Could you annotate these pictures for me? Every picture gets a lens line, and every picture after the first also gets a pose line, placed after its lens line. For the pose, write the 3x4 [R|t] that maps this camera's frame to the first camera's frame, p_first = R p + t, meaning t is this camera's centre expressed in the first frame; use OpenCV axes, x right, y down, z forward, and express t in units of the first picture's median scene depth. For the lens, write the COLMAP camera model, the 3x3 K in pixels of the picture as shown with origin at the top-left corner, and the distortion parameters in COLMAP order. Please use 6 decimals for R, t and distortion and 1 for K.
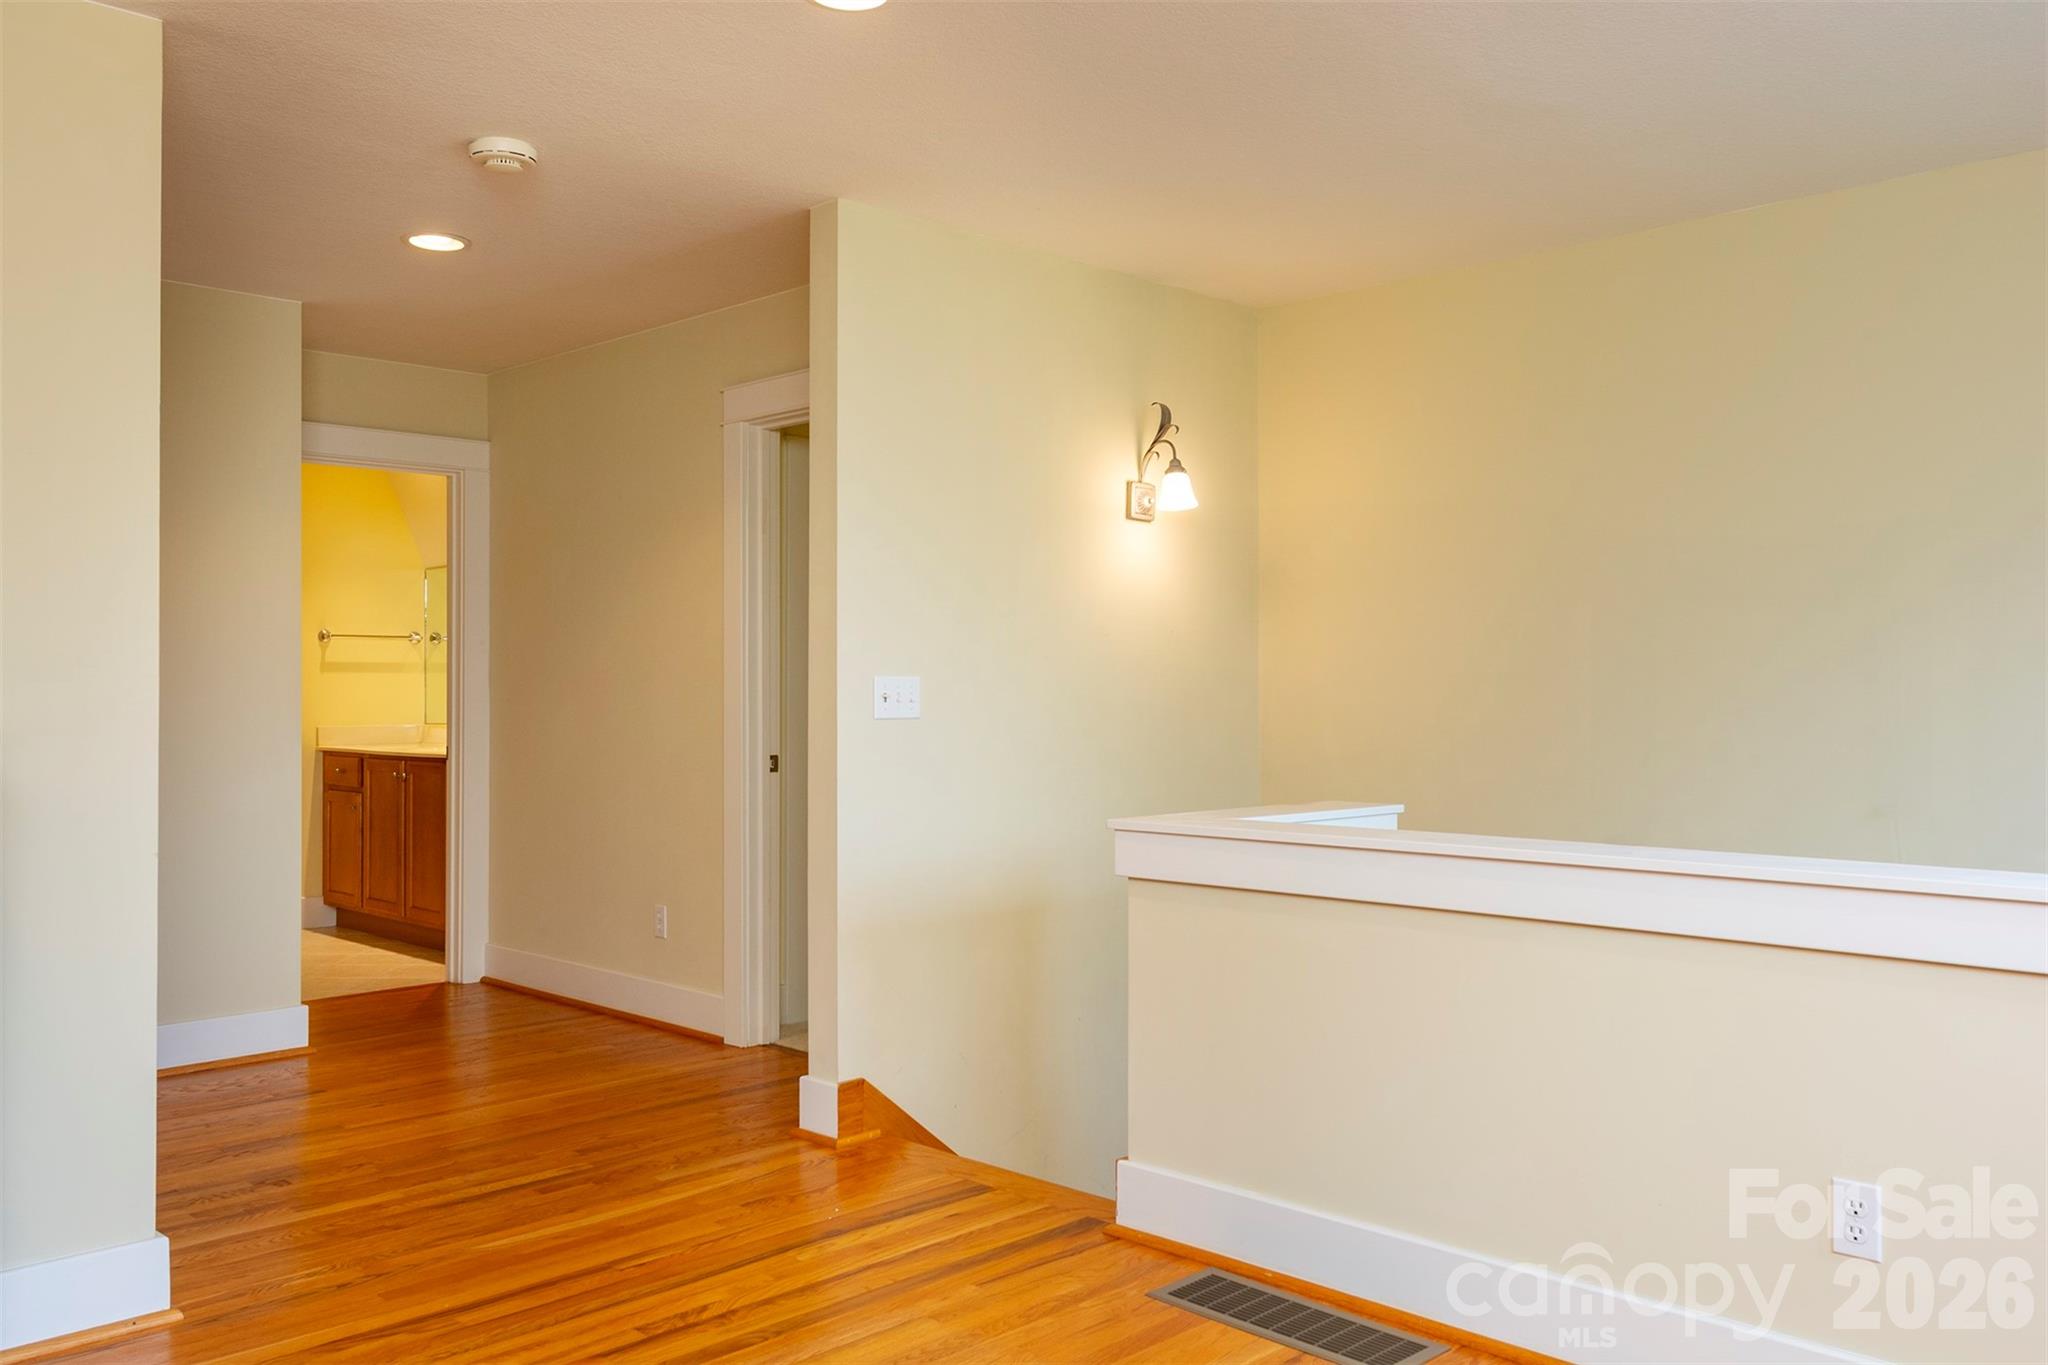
lens RADIAL K [[1714.9, 0, 1024.6], [0, 1714.9, 685.9], [0, 0, 1]] dist [0.000773, 0.000013]
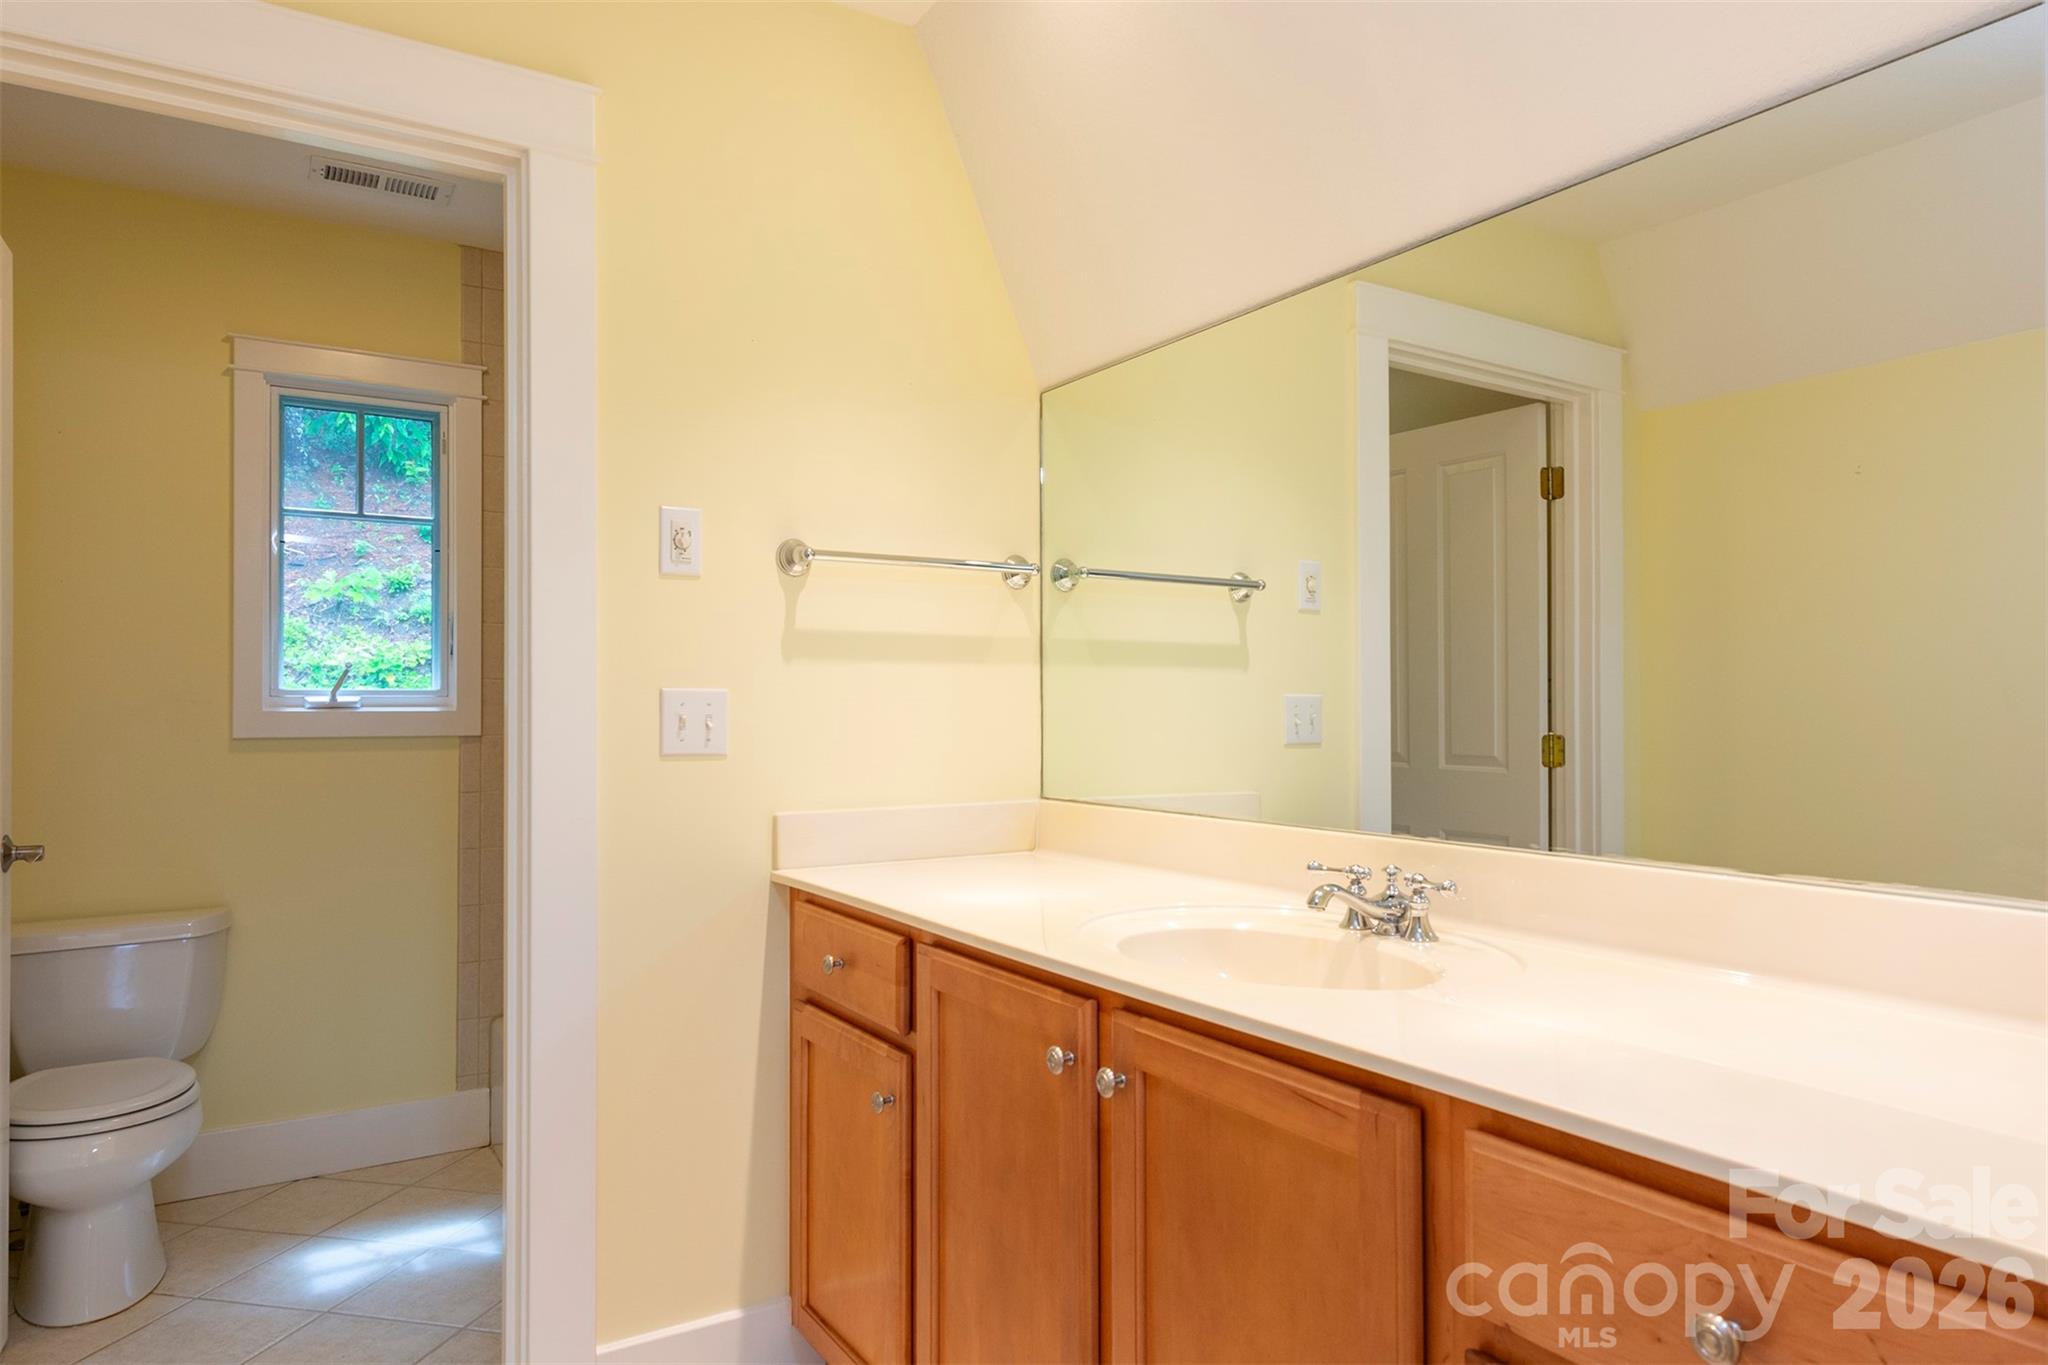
lens RADIAL K [[1272.8, 0, 1024.5], [0, 1272.8, 676.5], [0, 0, 1]] dist [0.006210, 0.000041]
pose [[0.983842, 0.005217, -0.178961, -0.318010], [-0.005289, 0.999986, 0.000075, -0.005239], [0.178959, 0.000872, 0.983856, 0.759695]]
